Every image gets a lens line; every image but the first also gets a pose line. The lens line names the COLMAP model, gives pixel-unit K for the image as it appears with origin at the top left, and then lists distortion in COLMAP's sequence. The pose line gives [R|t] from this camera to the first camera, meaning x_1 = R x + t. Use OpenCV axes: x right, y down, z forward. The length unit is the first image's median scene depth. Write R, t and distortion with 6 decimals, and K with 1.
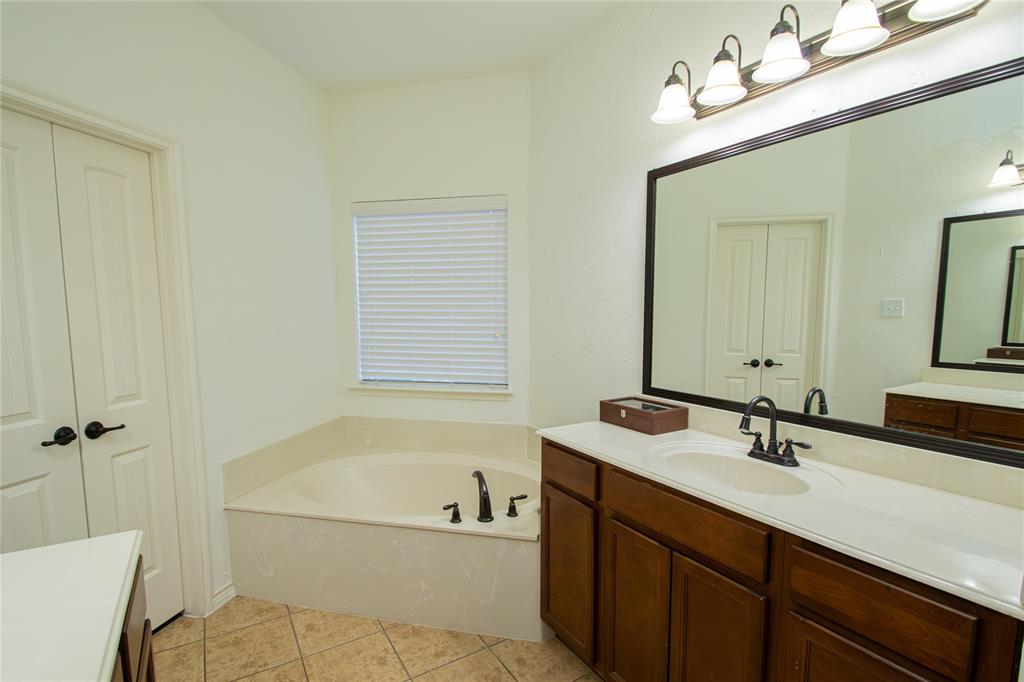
lens RADIAL K [[497.3, 0, 507.2], [0, 497.3, 360.0], [0, 0, 1]] dist [0.020756, -0.000032]
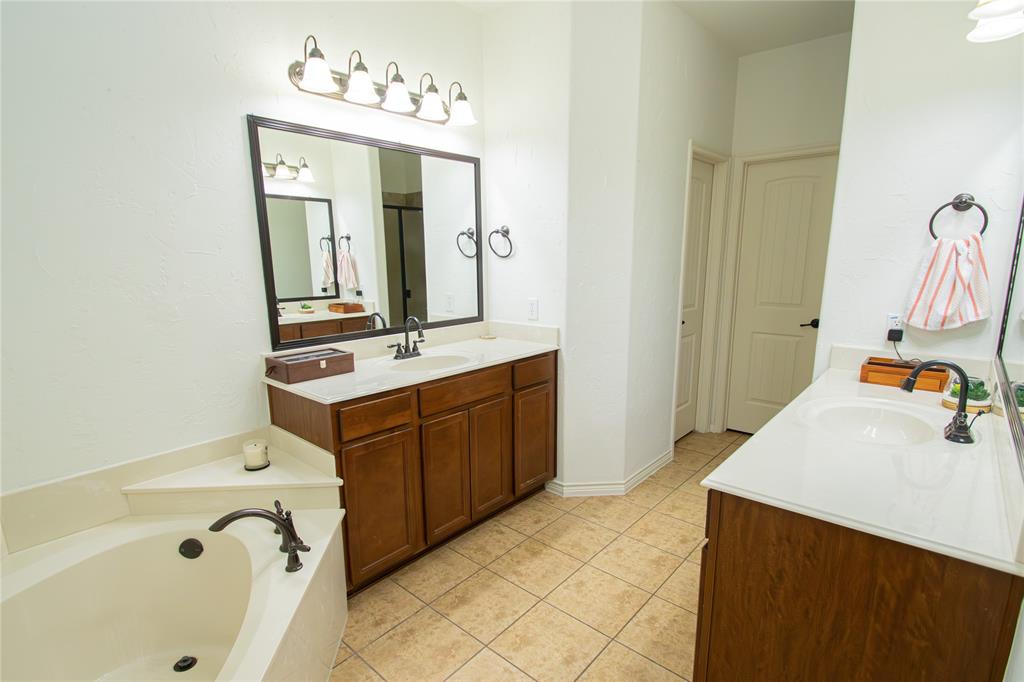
lens RADIAL K [[497.3, 0, 507.2], [0, 497.3, 360.0], [0, 0, 1]] dist [0.020756, -0.000032]
pose [[-0.285658, -0.187326, 0.939845, -1.035293], [0.117854, 0.966398, 0.228439, -0.114327], [-0.951057, 0.176020, -0.253982, 1.080035]]
